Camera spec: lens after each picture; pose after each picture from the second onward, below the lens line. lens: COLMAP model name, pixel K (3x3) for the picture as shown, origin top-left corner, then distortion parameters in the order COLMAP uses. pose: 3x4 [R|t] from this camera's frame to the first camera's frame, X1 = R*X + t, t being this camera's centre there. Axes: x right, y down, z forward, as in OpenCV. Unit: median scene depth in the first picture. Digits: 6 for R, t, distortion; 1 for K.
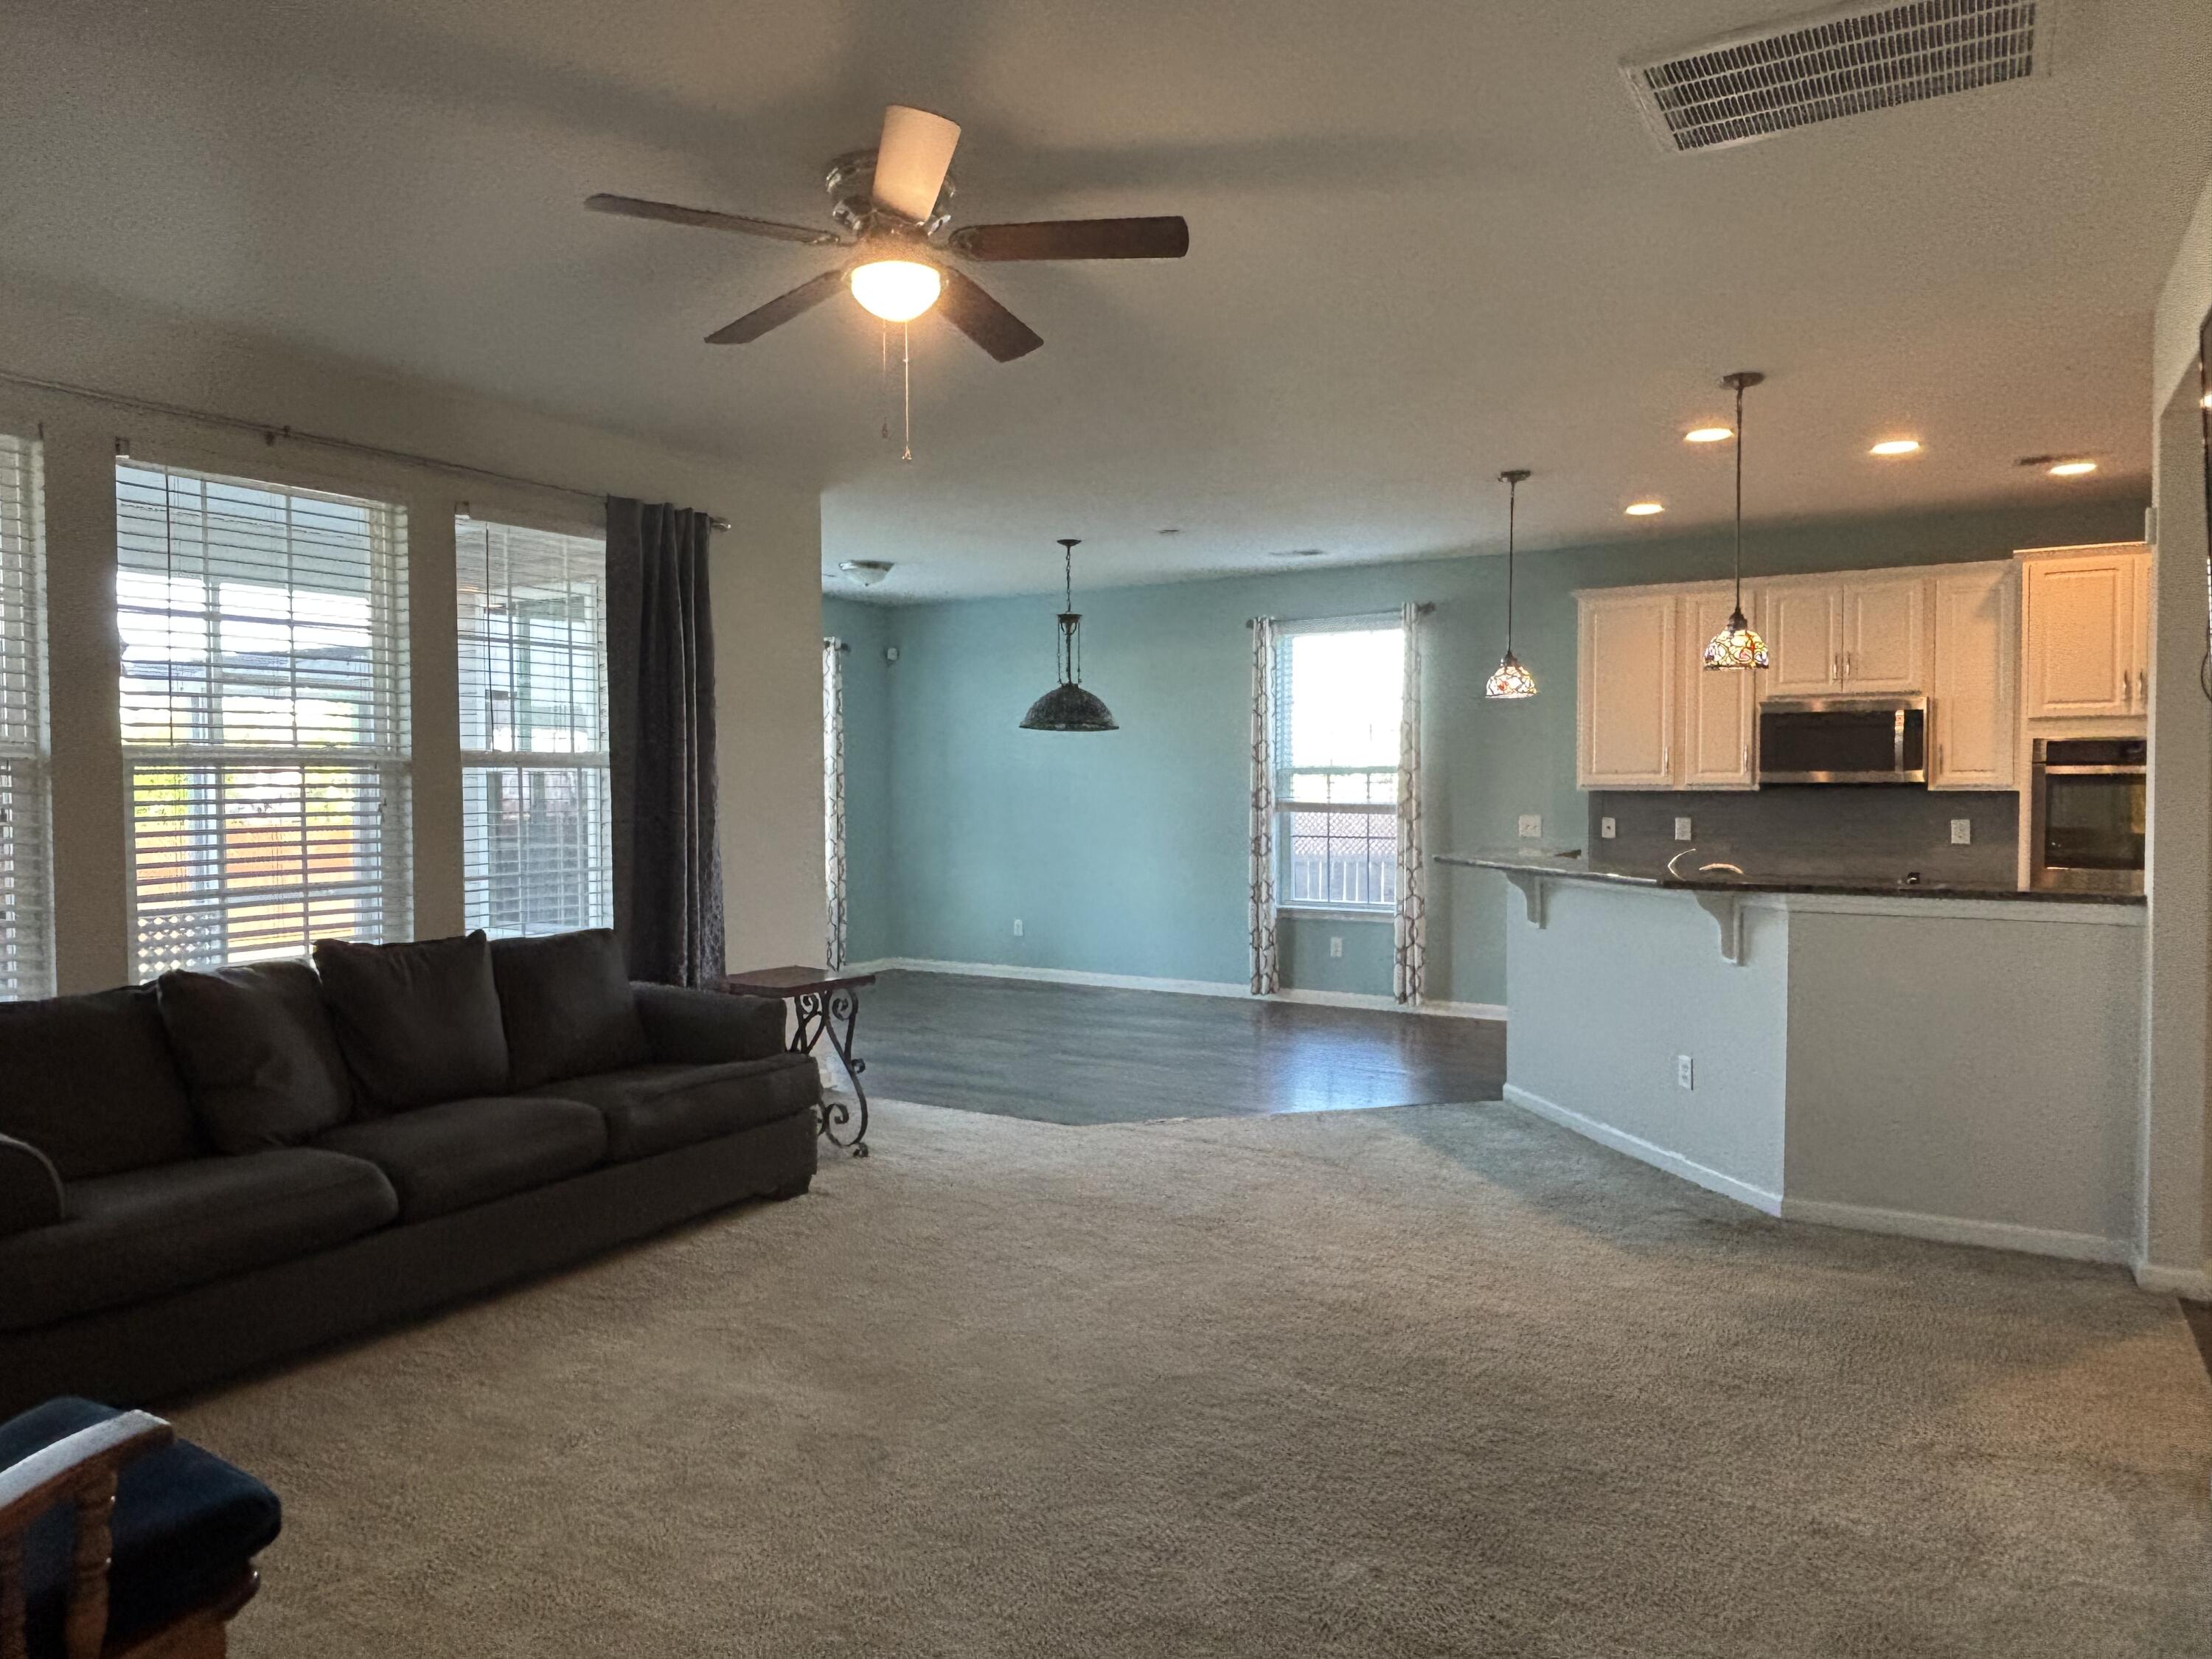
lens RADIAL K [[1428.7, 0, 1106.0], [0, 1428.7, 829.5], [0, 0, 1]] dist [-0.003940, -0.002452]
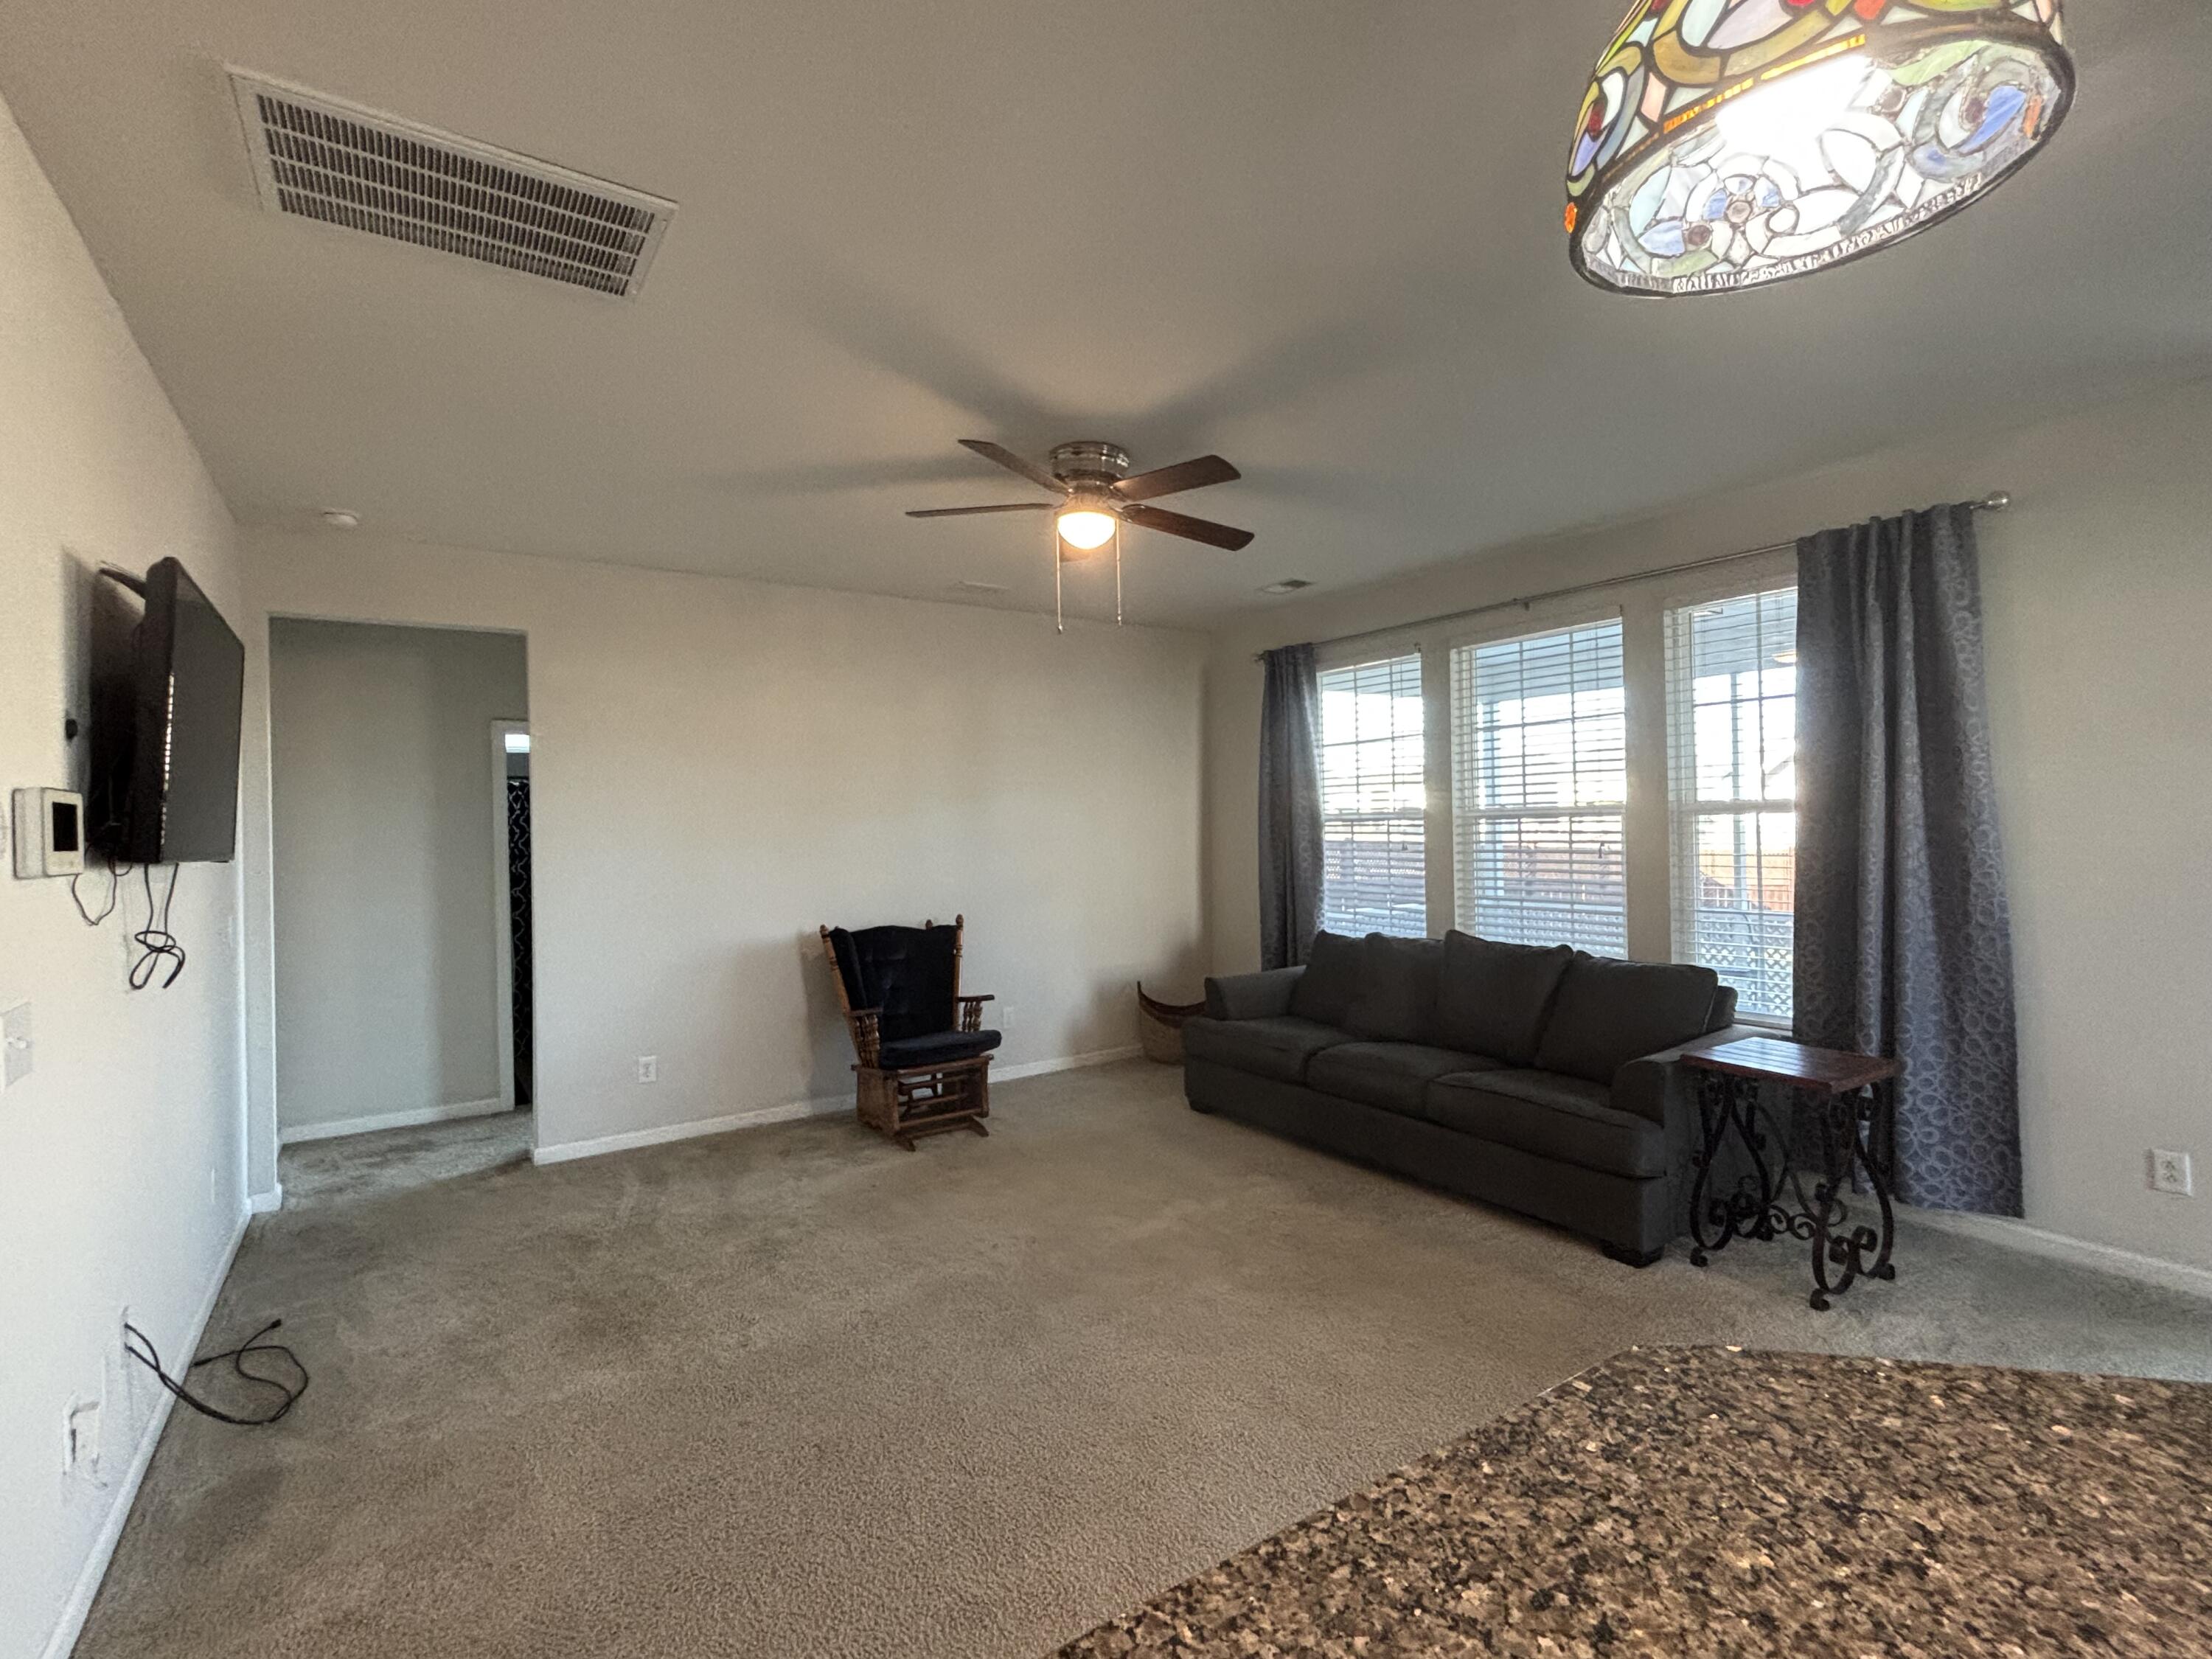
lens RADIAL K [[1016.6, 0, 1106.0], [0, 1016.6, 829.5], [0, 0, 1]] dist [0.001370, 0.000267]
pose [[-0.400264, 0.017653, -0.916230, 0.532565], [-0.009977, 0.999671, 0.023619, -0.047345], [0.916346, 0.018595, -0.399956, 0.906310]]
